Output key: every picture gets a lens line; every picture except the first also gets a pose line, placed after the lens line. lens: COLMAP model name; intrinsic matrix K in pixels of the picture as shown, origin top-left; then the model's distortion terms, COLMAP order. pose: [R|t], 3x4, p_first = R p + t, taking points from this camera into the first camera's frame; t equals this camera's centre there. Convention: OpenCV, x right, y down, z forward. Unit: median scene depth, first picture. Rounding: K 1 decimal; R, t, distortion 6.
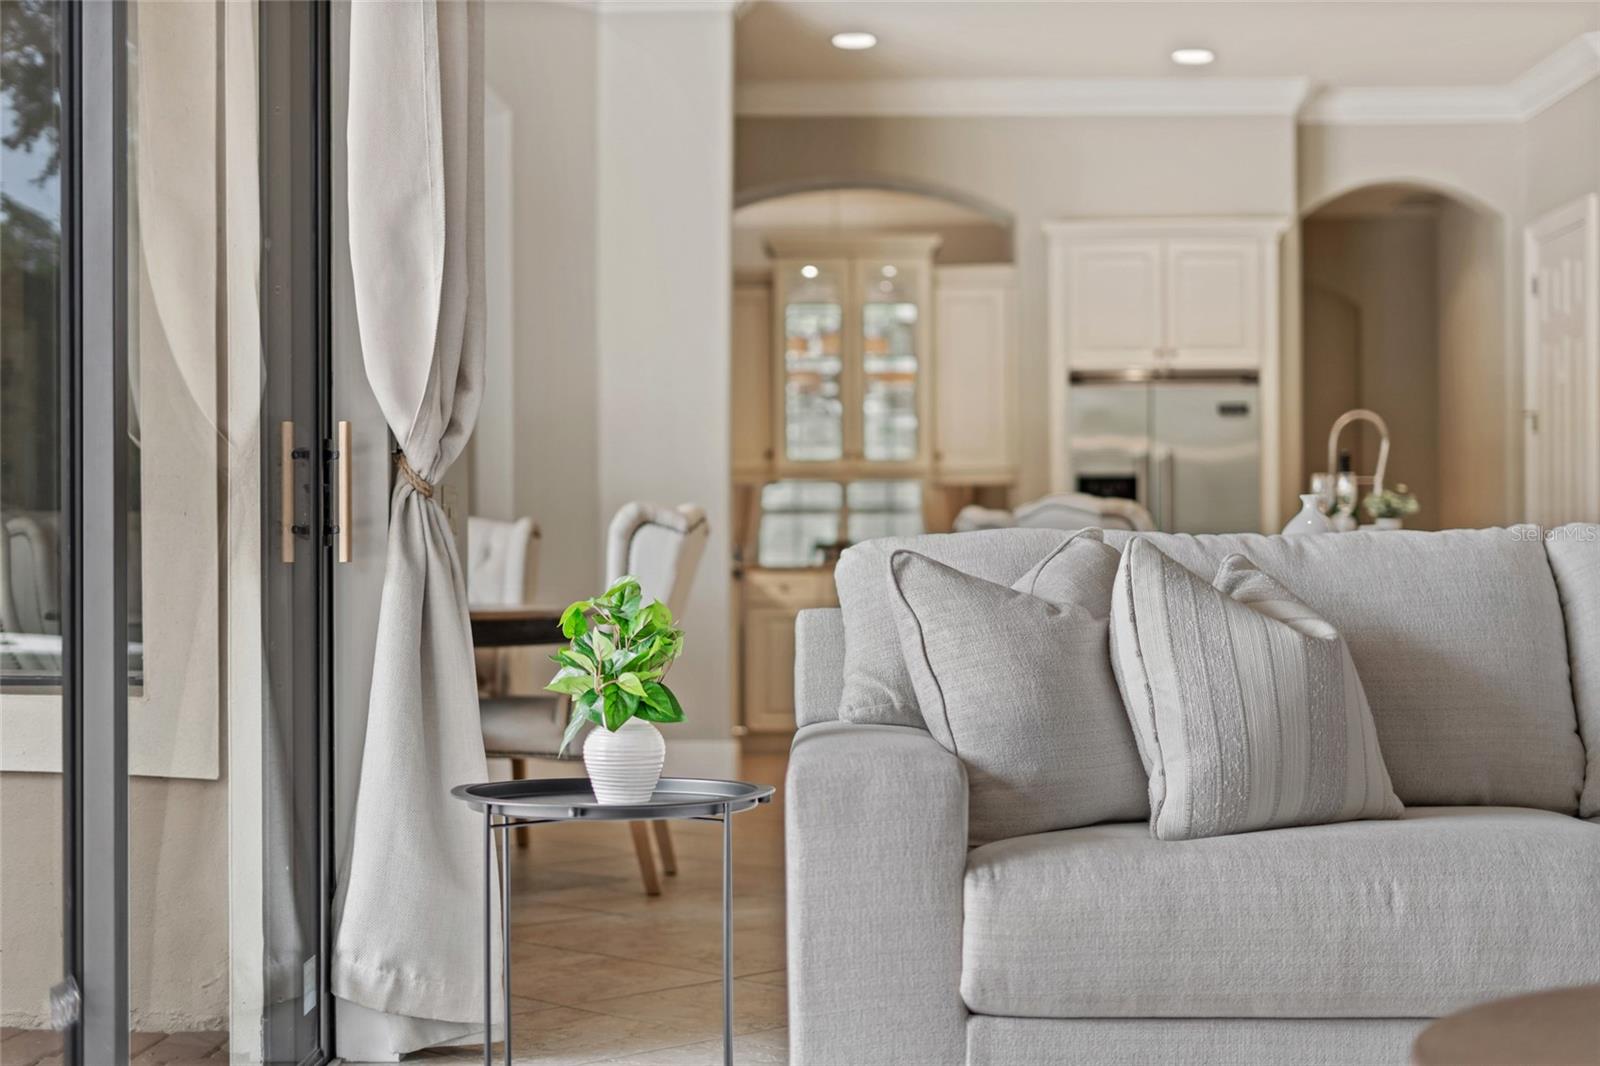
lens RADIAL K [[2270.7, 0, 794.9], [0, 2270.7, 581.6], [0, 0, 1]] dist [-0.001590, -0.047871]
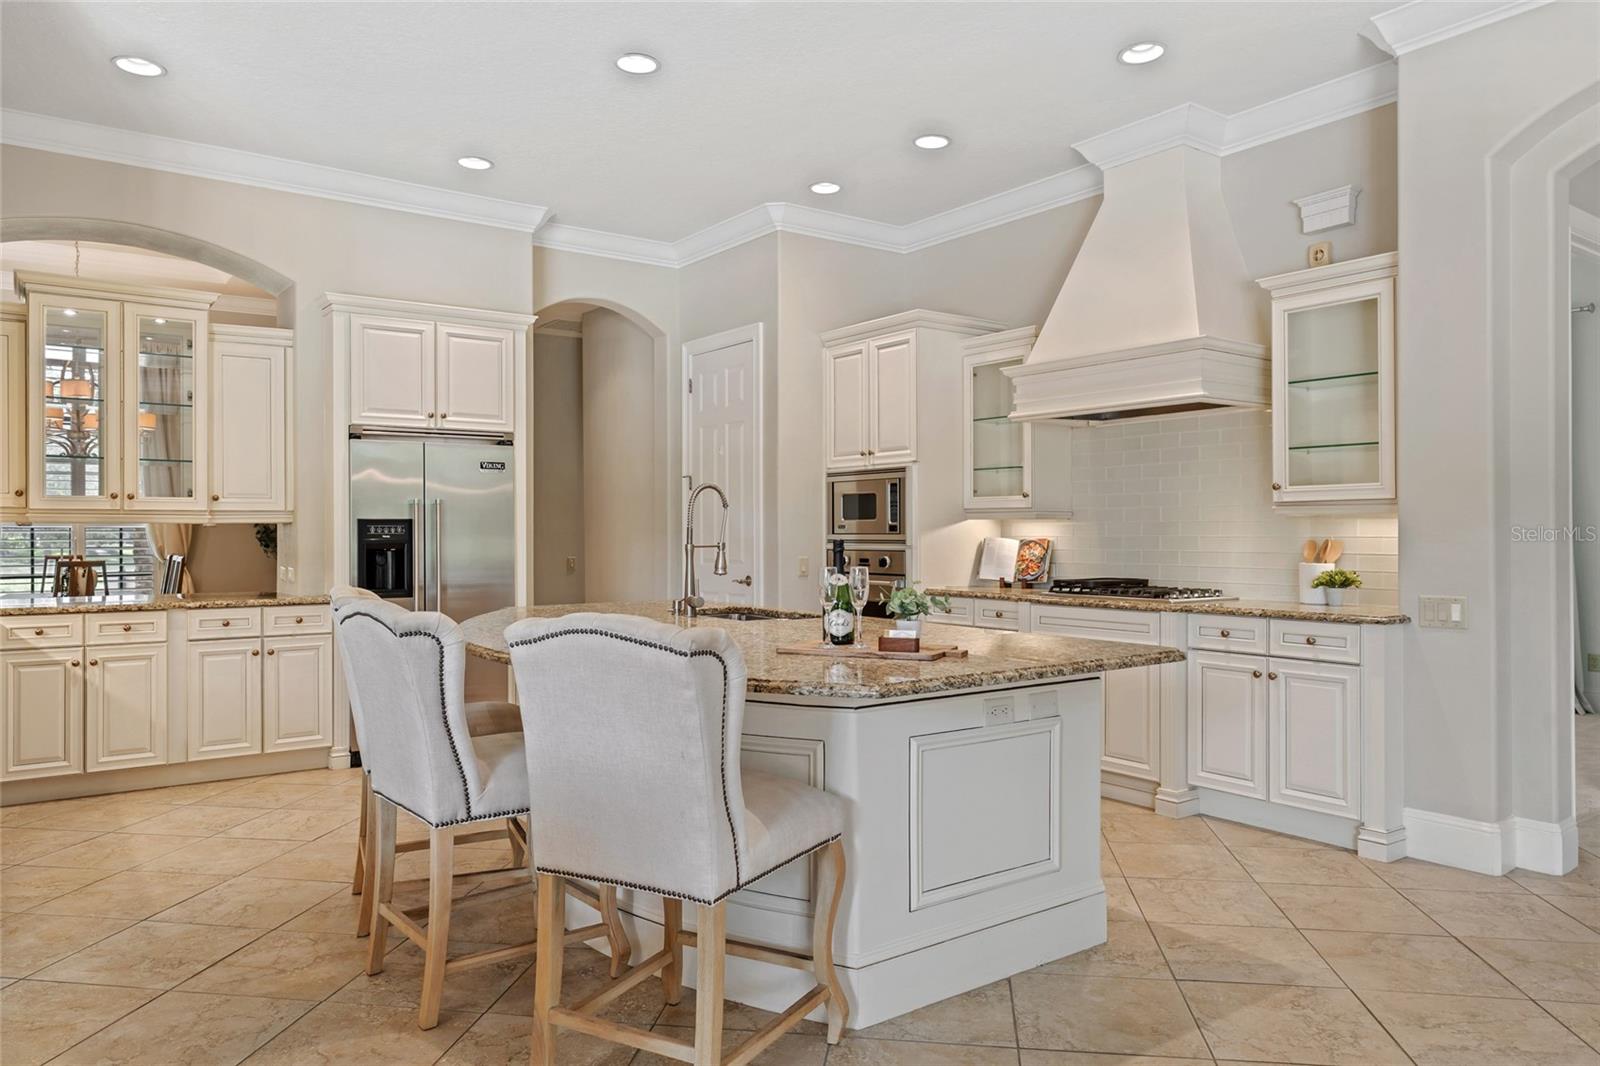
lens RADIAL K [[1065.2, 0, 800.4], [0, 1065.2, 531.4], [0, 0, 1]] dist [-0.004508, 0.005106]
pose [[0.797469, 0.003941, 0.603348, -0.056479], [-0.001179, 0.999987, -0.004973, -0.107480], [-0.603359, 0.003255, 0.797463, 1.254056]]
